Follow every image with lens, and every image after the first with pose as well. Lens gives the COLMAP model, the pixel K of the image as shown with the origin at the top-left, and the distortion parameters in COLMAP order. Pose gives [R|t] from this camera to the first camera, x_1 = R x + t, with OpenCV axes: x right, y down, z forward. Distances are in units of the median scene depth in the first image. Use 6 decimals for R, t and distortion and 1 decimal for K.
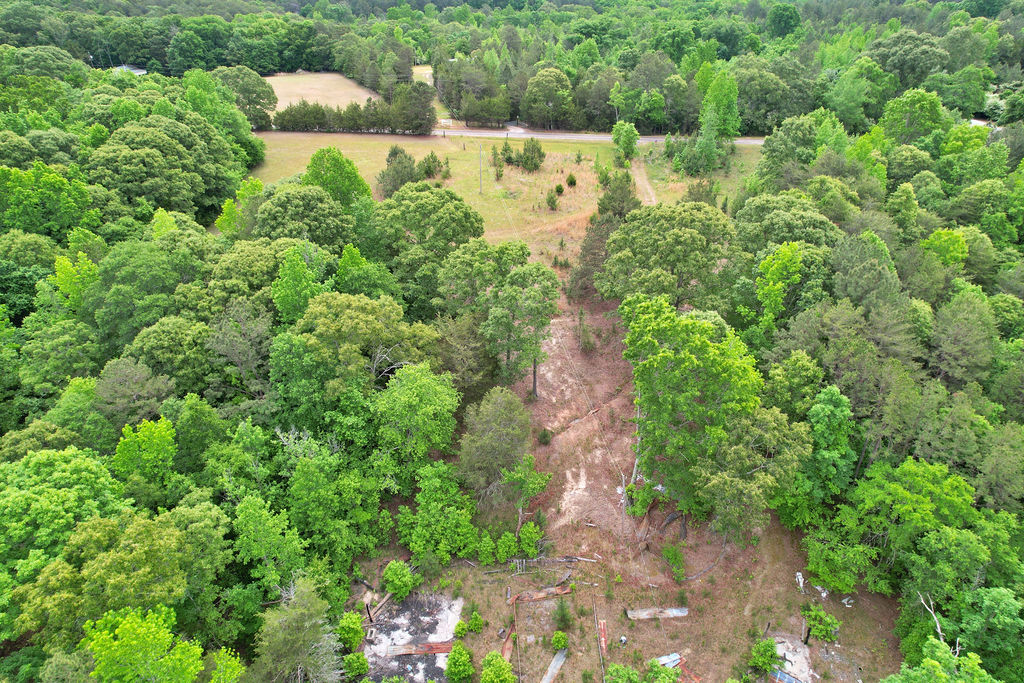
lens RADIAL K [[654.7, 0, 512.3], [0, 654.7, 337.8], [0, 0, 1]] dist [-0.058199, 0.042521]
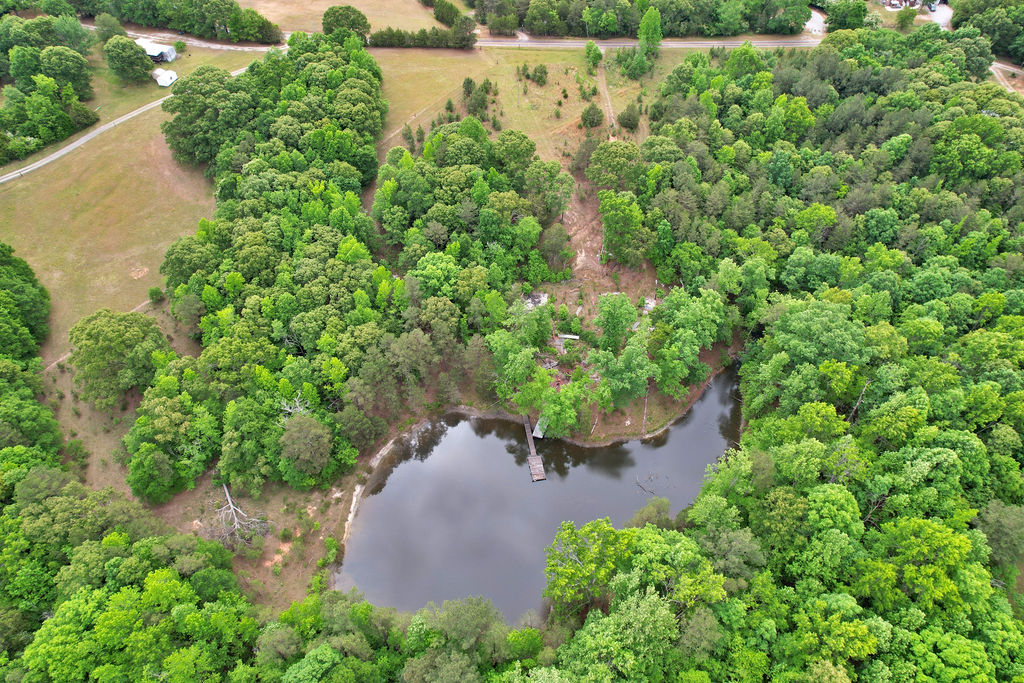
lens RADIAL K [[654.7, 0, 515.7], [0, 654.7, 336.8], [0, 0, 1]] dist [-0.058199, 0.042521]
pose [[0.996236, -0.061462, 0.061130, -0.371266], [0.038516, 0.945601, 0.323040, -0.354363], [-0.077659, -0.319469, 0.944409, -1.714373]]
